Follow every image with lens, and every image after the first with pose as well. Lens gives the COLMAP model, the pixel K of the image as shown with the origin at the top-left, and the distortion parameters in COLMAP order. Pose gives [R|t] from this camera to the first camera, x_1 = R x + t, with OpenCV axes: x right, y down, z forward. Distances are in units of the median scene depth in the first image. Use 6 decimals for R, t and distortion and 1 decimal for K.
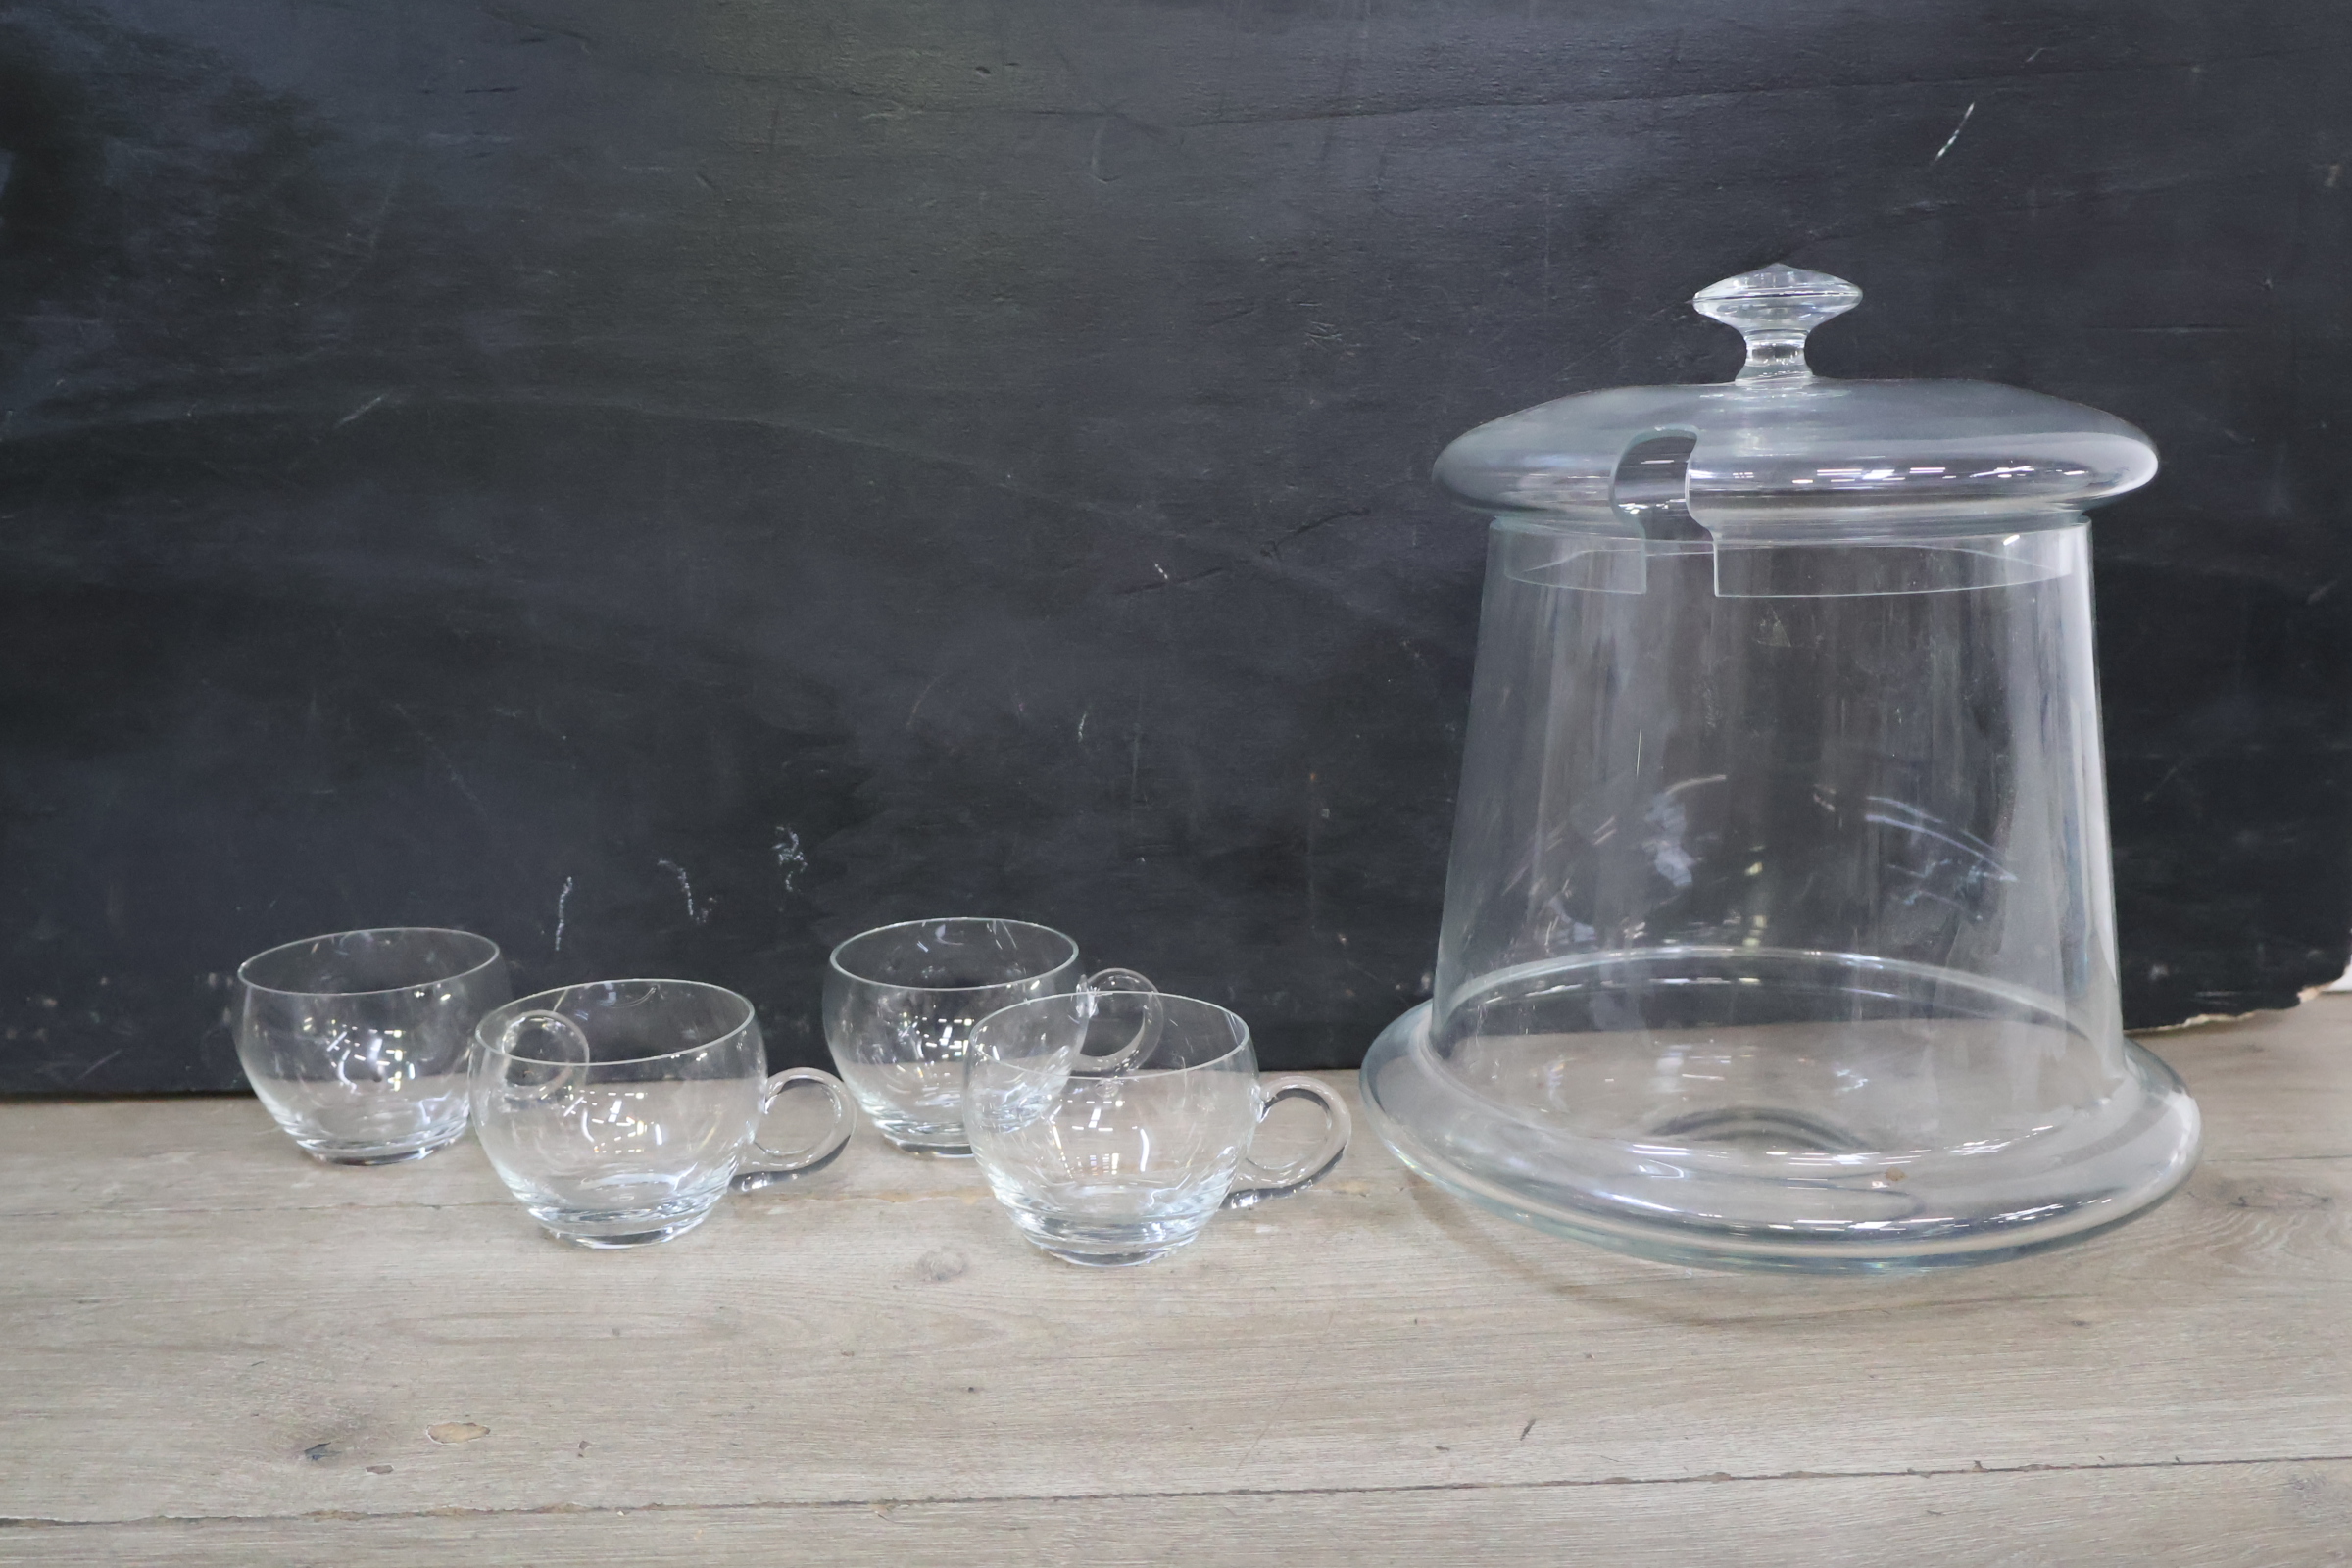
lens RADIAL K [[2400.5, 0, 1161.8], [0, 2400.5, 791.9], [0, 0, 1]] dist [0.044248, 0.000915]
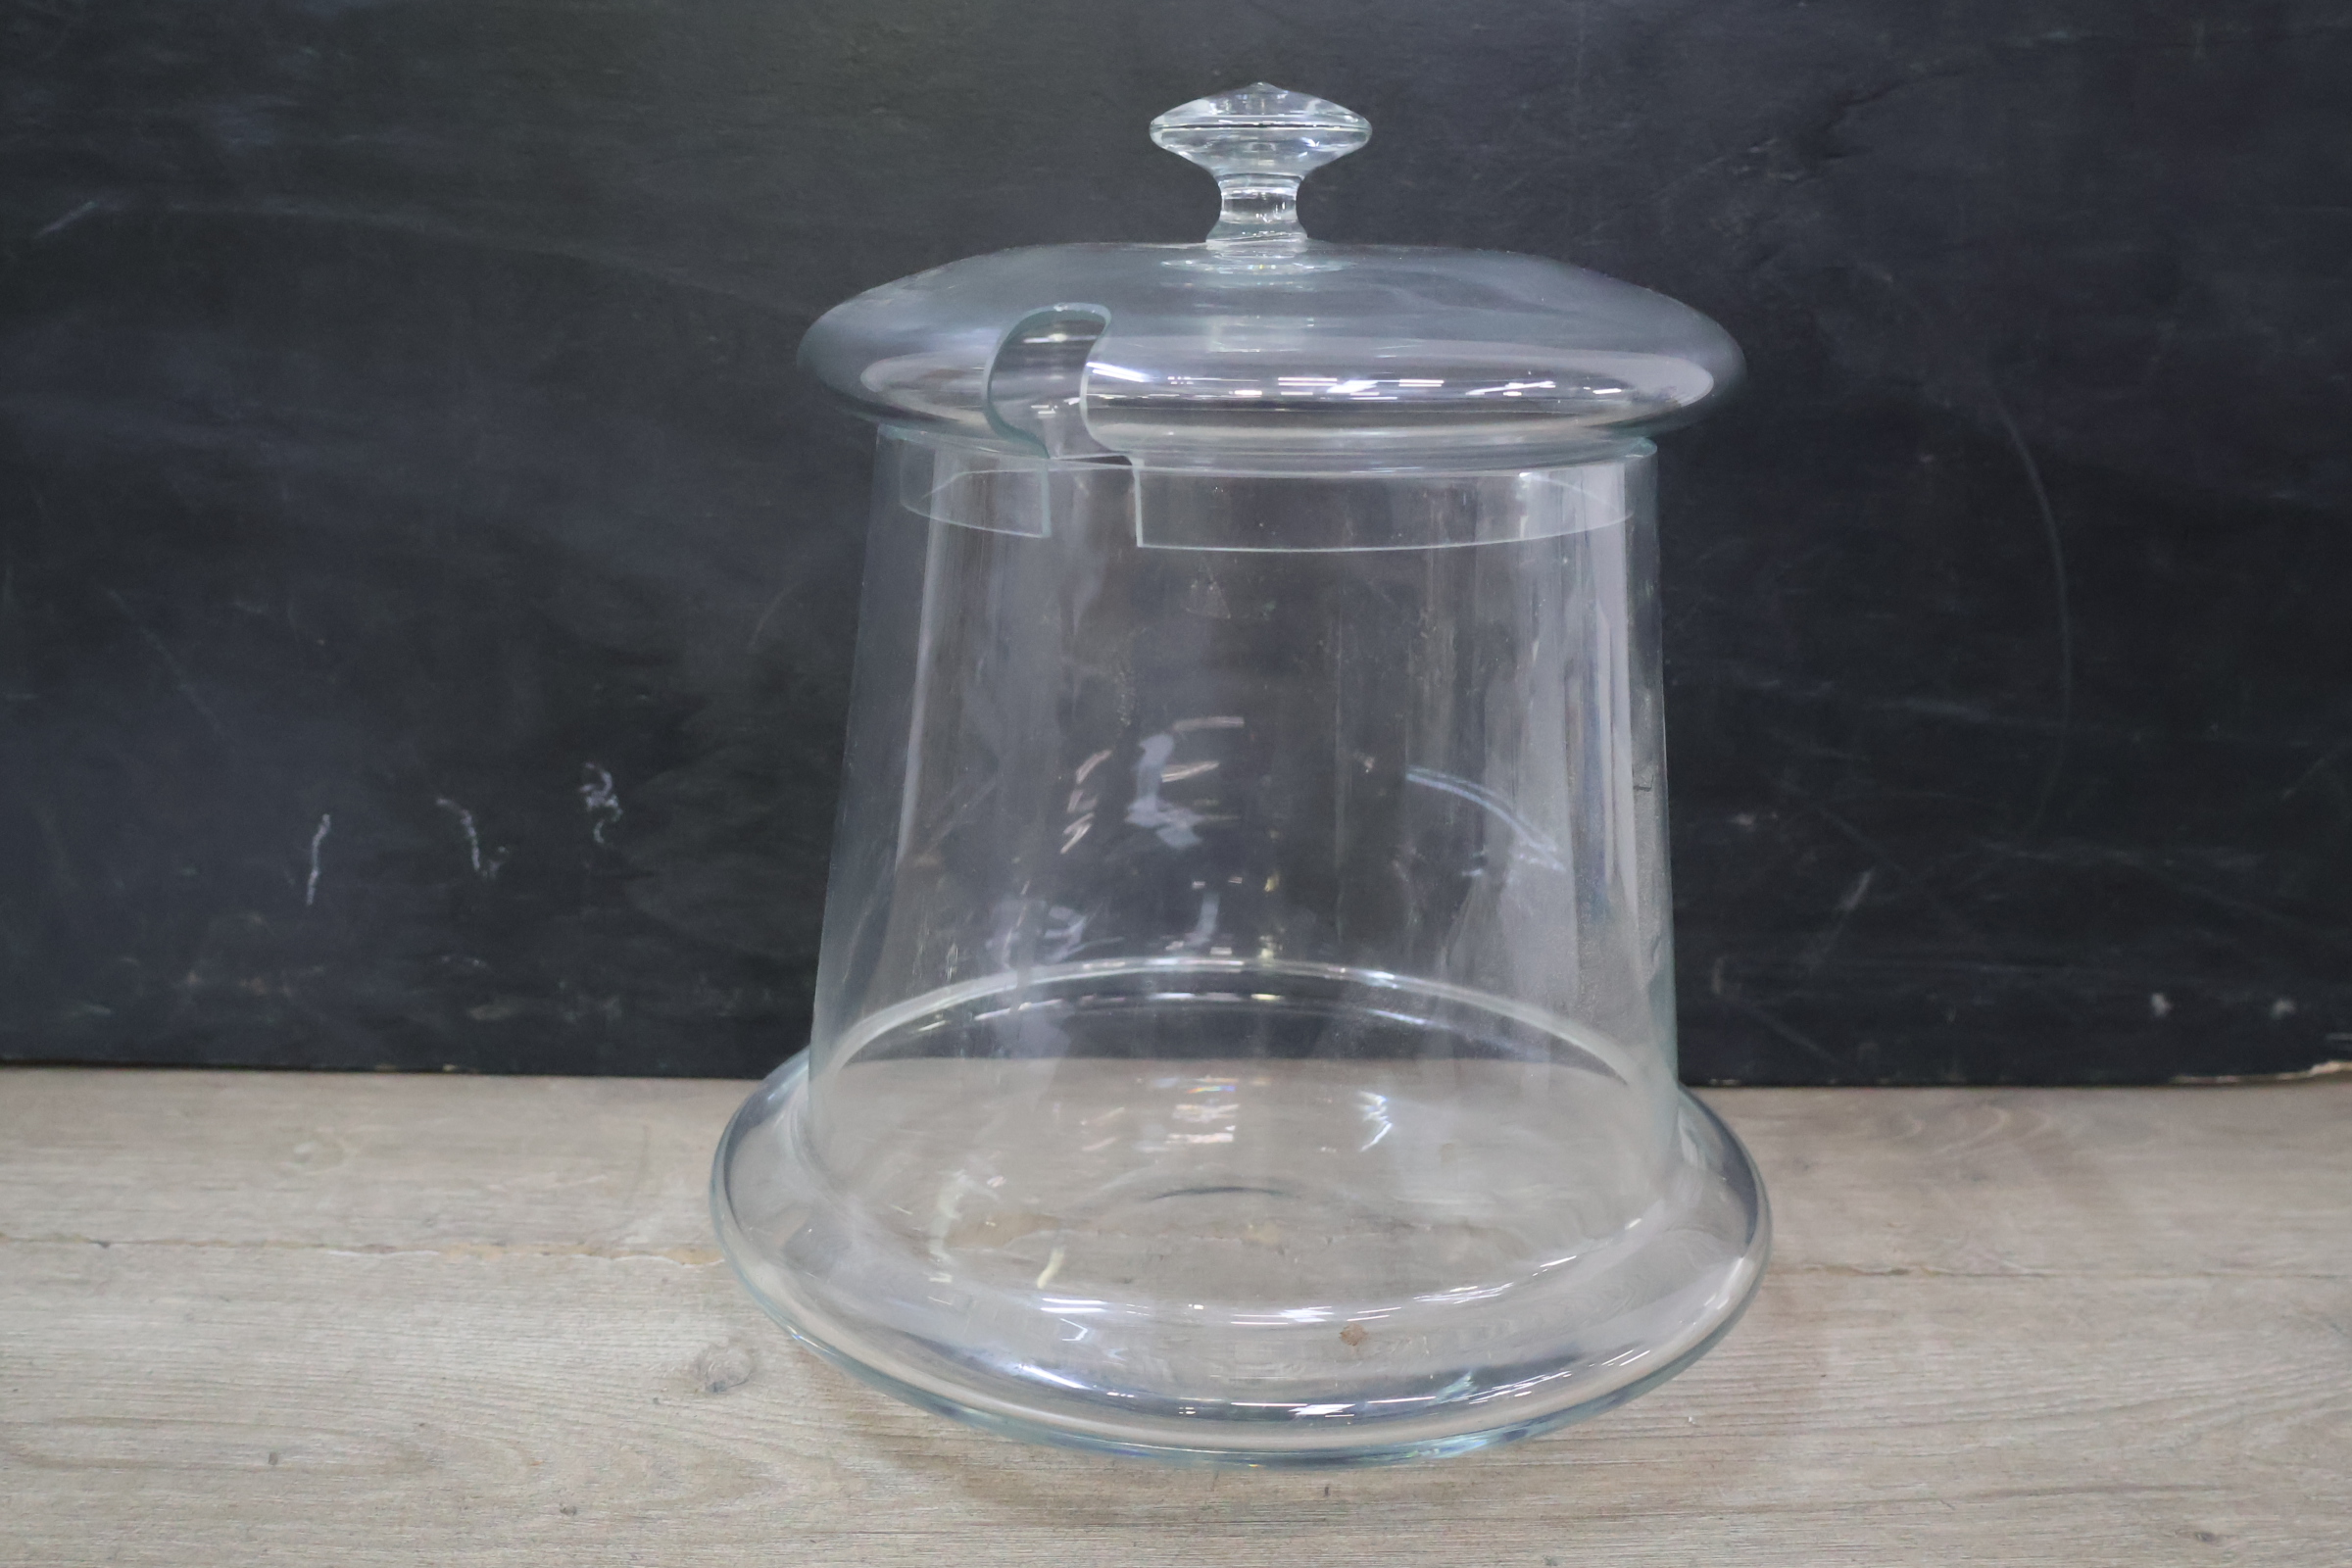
lens RADIAL K [[2373.3, 0, 1164.5], [0, 2373.3, 779.0], [0, 0, 1]] dist [0.015419, 0.014193]
pose [[0.999103, 0.042110, -0.004579, 0.047649], [-0.041772, 0.997426, 0.058284, -0.044084], [0.007022, -0.058041, 0.998290, 0.262221]]
